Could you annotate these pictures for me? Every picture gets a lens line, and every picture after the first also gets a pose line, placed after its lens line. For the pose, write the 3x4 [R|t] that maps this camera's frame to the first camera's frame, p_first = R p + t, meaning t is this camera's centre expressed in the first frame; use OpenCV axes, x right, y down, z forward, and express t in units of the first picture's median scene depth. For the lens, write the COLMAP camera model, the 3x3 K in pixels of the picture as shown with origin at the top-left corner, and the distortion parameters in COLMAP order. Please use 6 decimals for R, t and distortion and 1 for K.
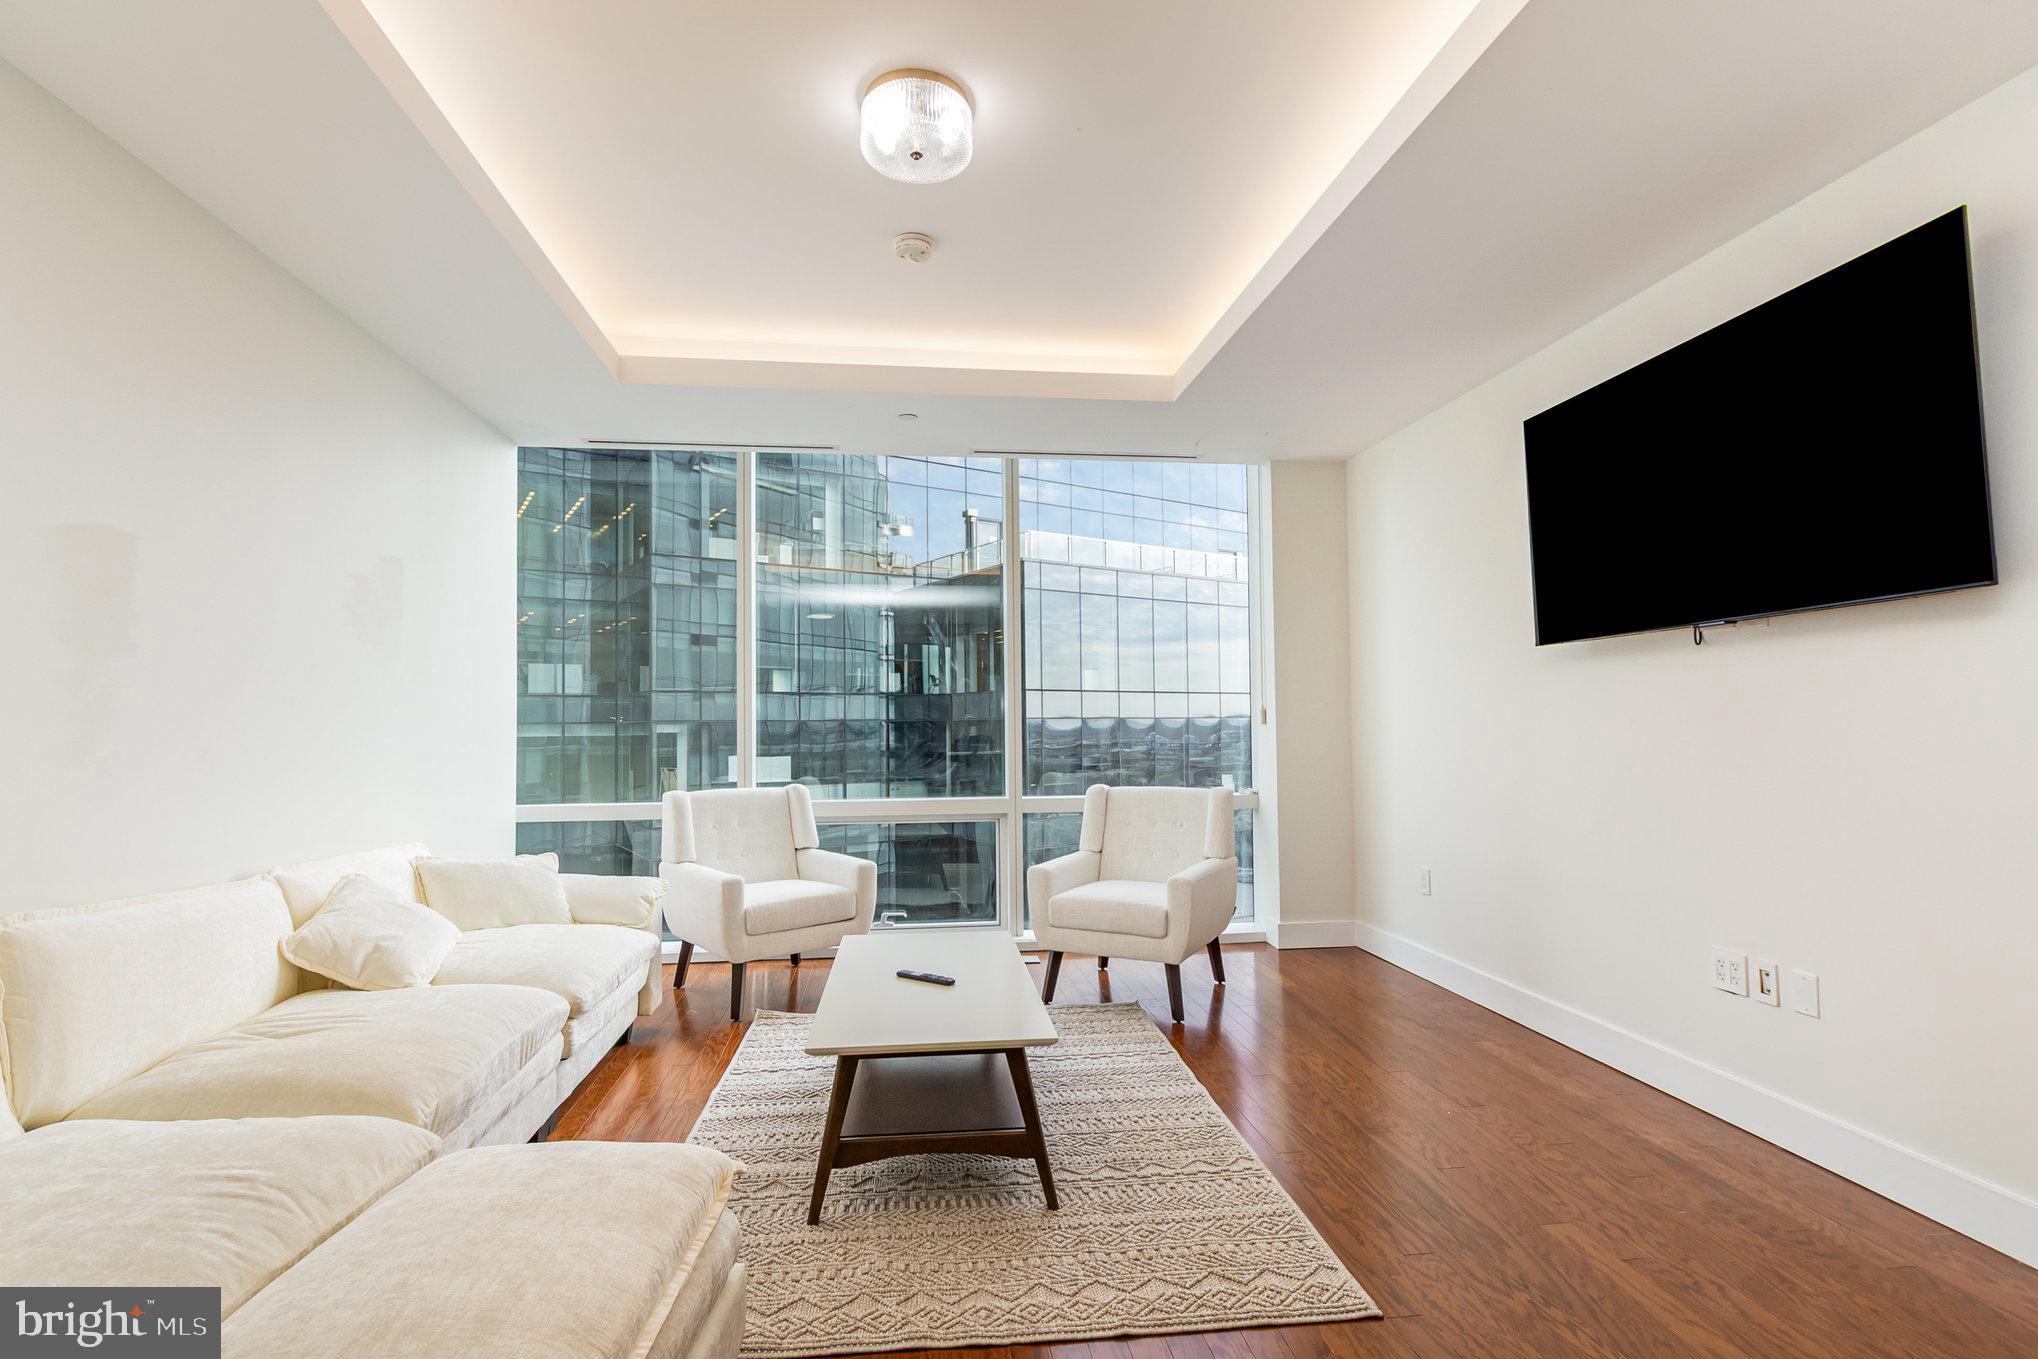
lens RADIAL K [[953.7, 0, 1008.5], [0, 953.7, 696.7], [0, 0, 1]] dist [0.001726, 0.000218]
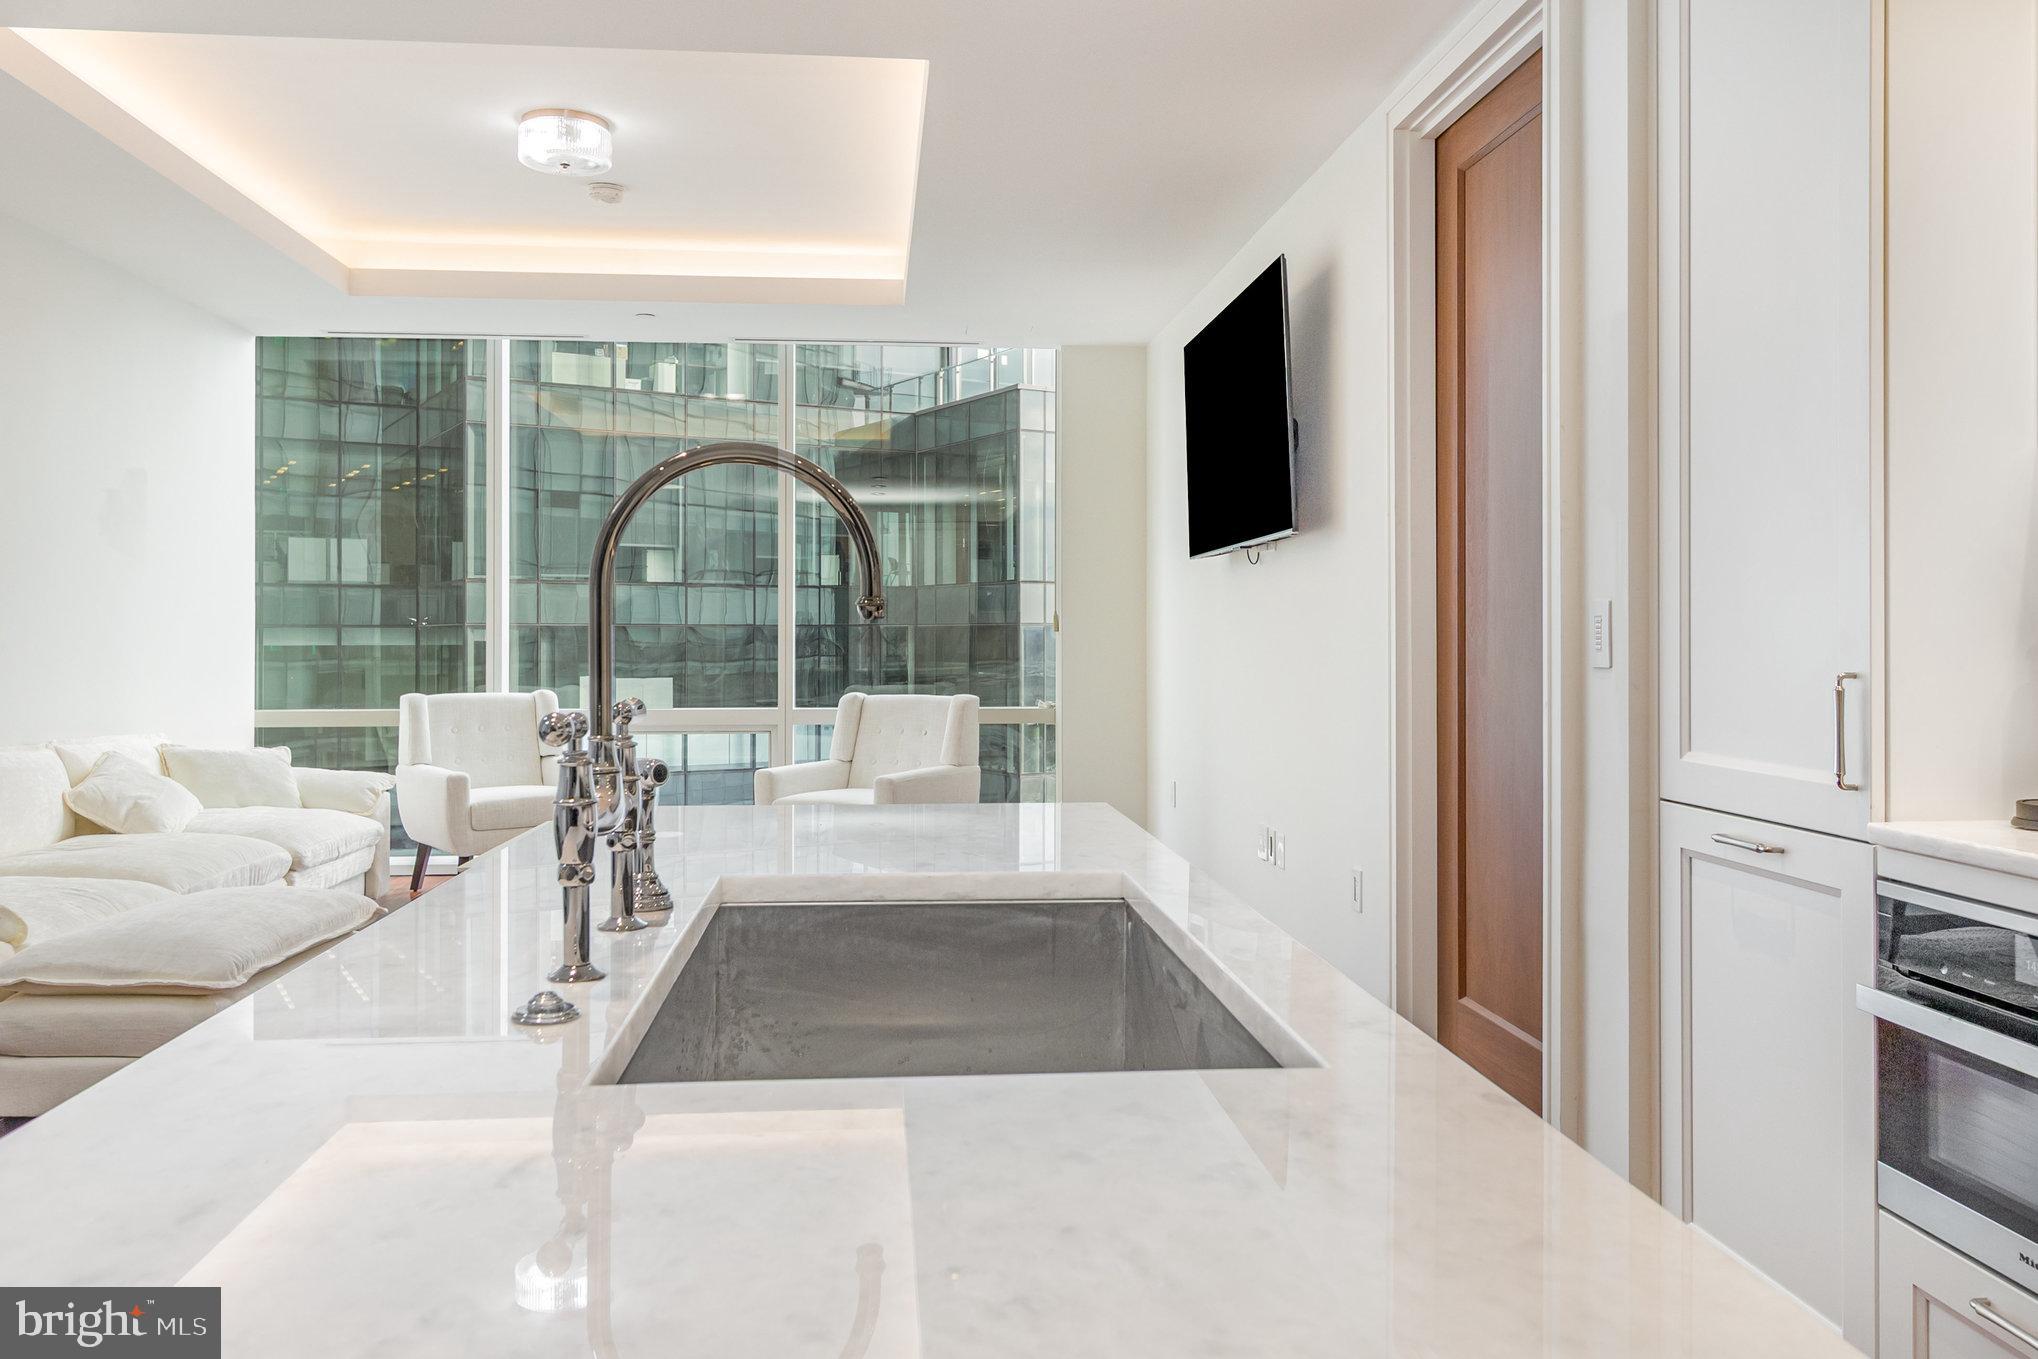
lens RADIAL K [[1561.6, 0, 1037.0], [0, 1561.6, 620.8], [0, 0, 1]] dist [-0.007222, -0.005210]
pose [[0.999727, 0.007913, -0.021962, 0.342426], [-0.007461, 0.999760, 0.020615, -0.014818], [0.022119, -0.020445, 0.999546, -0.616872]]
